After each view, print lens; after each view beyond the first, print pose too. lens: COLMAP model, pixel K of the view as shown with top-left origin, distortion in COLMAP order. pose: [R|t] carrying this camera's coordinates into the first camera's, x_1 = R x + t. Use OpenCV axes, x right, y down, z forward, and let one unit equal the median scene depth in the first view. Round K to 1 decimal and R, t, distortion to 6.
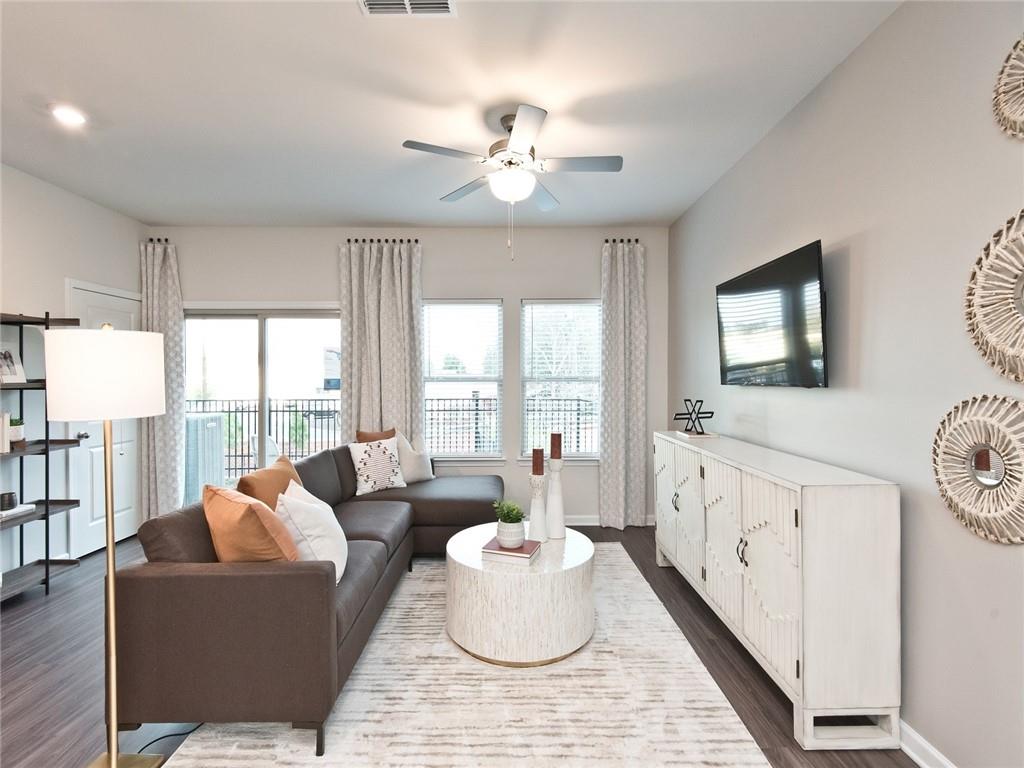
lens RADIAL K [[469.6, 0, 509.8], [0, 469.6, 387.4], [0, 0, 1]] dist [0.003108, 0.000146]
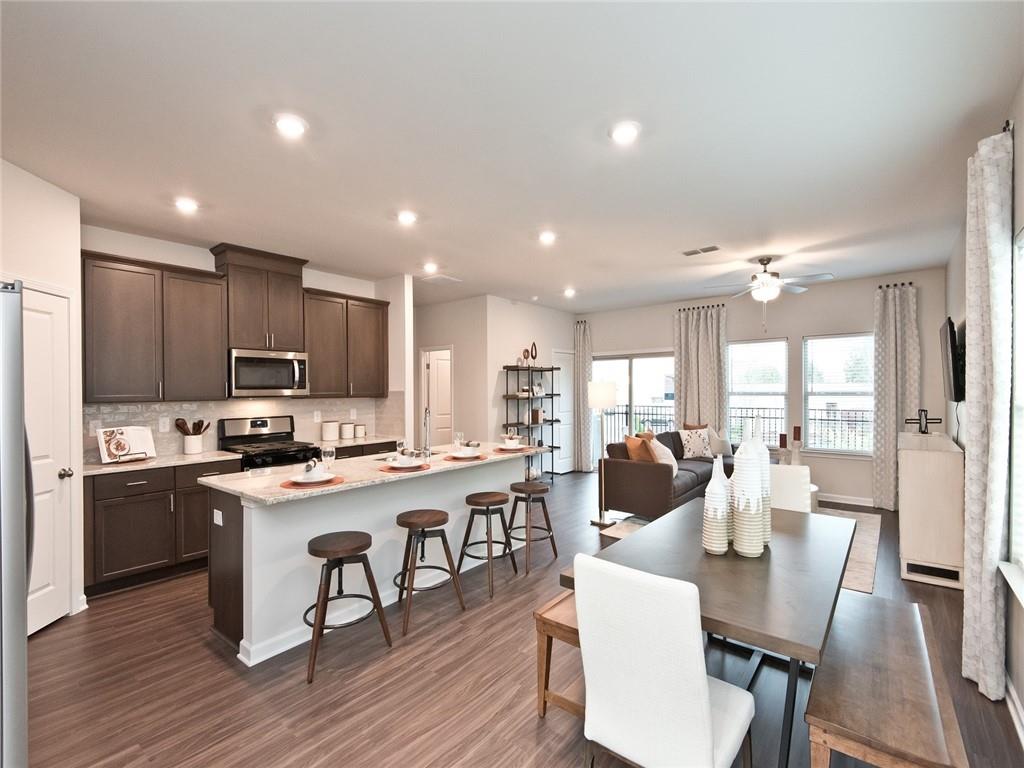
lens RADIAL K [[469.6, 0, 509.8], [0, 469.6, 387.4], [0, 0, 1]] dist [0.003108, 0.000146]
pose [[0.776592, -0.004257, -0.629990, 0.239093], [-0.008206, 0.999824, -0.016871, -0.005691], [0.629951, 0.018272, 0.776420, -0.669021]]
